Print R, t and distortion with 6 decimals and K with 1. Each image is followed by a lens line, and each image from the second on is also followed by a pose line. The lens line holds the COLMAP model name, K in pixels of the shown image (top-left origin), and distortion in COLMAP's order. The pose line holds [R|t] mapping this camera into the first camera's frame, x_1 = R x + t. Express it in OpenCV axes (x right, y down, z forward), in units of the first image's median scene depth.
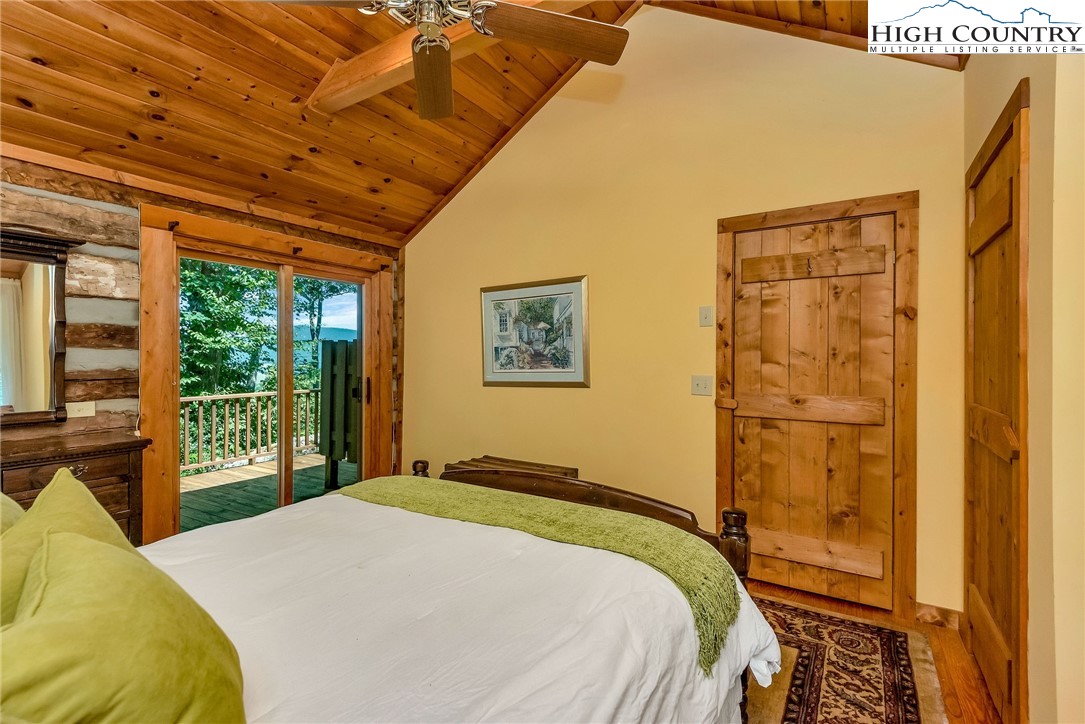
lens RADIAL K [[509.7, 0, 543.1], [0, 509.7, 364.1], [0, 0, 1]] dist [0.005191, -0.000184]
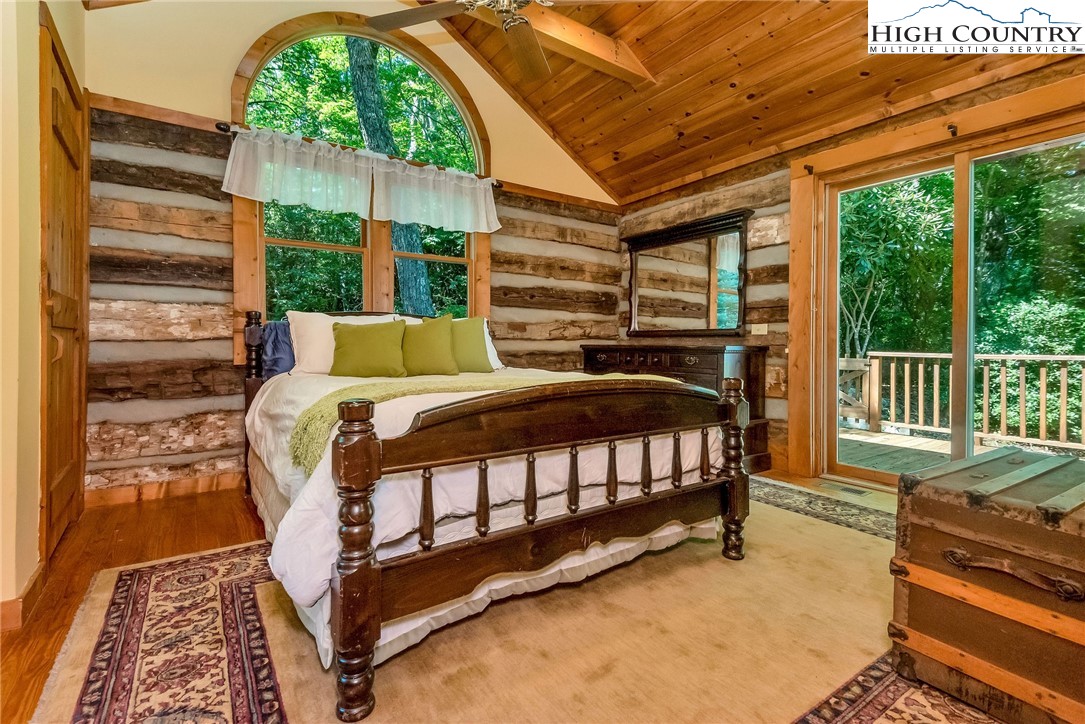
lens RADIAL K [[509.7, 0, 539.5], [0, 509.7, 343.2], [0, 0, 1]] dist [0.005191, -0.000184]
pose [[-0.403156, 0.007583, -0.915100, 0.615897], [-0.001712, 0.999958, 0.009041, 0.115711], [0.915130, 0.005211, -0.403126, 1.021943]]
